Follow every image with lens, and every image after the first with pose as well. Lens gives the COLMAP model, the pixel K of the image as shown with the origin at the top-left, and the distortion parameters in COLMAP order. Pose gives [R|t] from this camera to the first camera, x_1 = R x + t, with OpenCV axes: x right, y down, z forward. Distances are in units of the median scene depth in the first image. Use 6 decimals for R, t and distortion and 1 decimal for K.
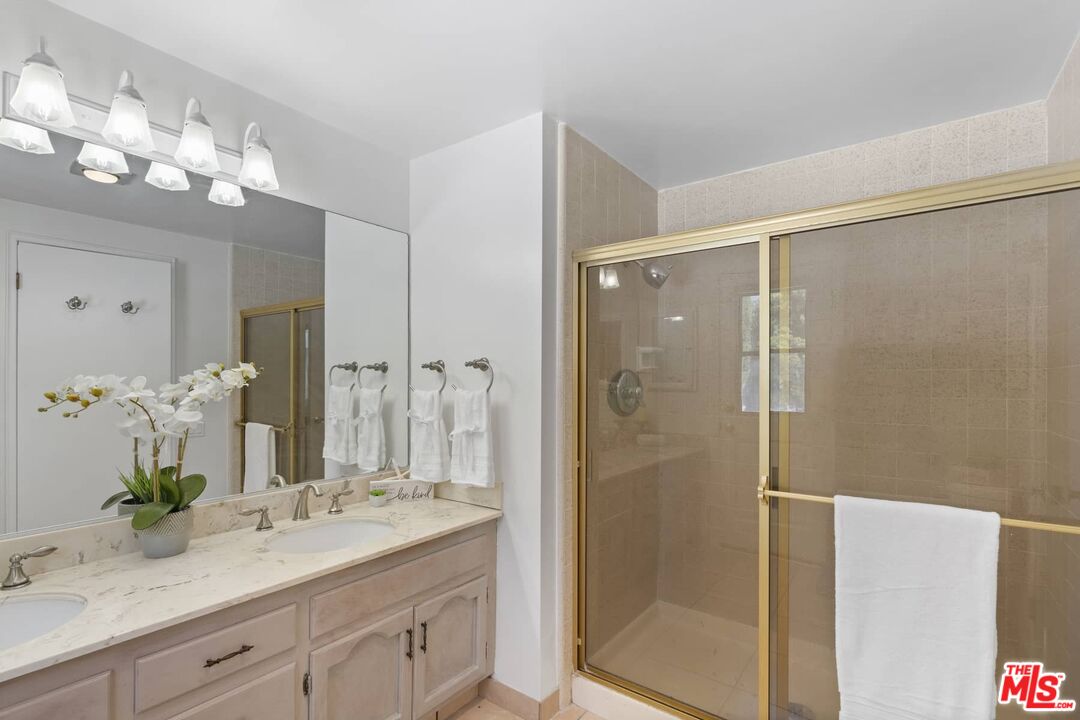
lens RADIAL K [[500.2, 0, 538.1], [0, 500.2, 375.6], [0, 0, 1]] dist [-0.004670, 0.001102]
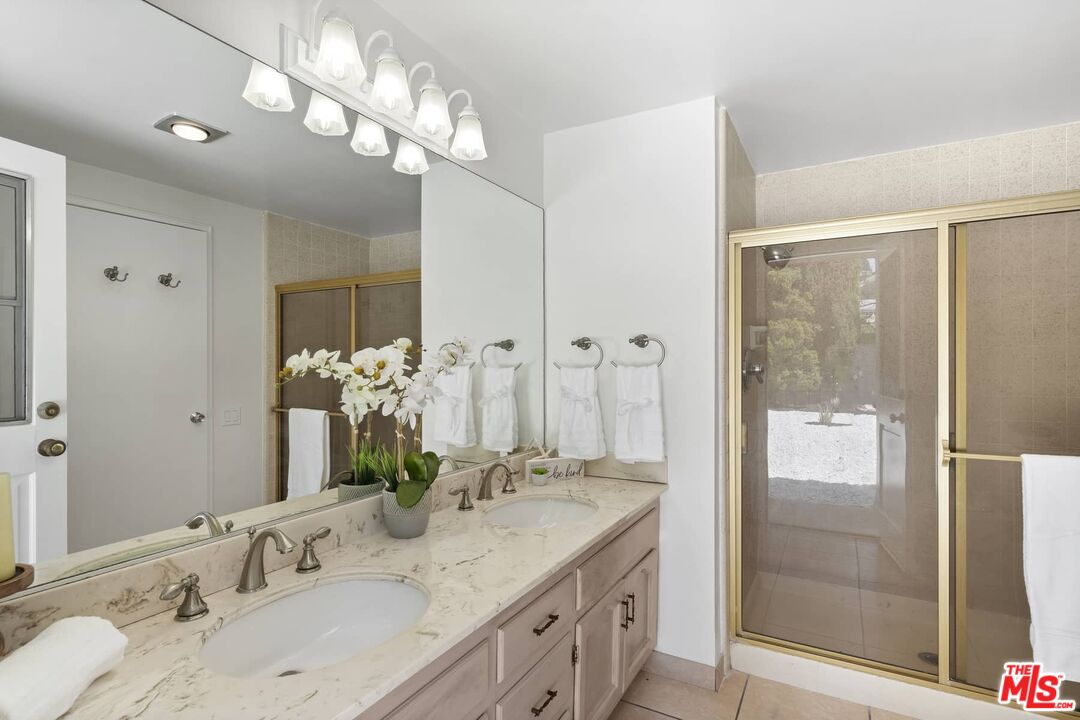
lens RADIAL K [[529.1, 0, 540.3], [0, 529.1, 362.2], [0, 0, 1]] dist [0.001690, 0.000235]
pose [[0.991257, -0.003533, 0.131900, -0.466428], [0.003399, 0.999993, 0.001246, 0.018182], [-0.131903, -0.000786, 0.991262, -0.034754]]
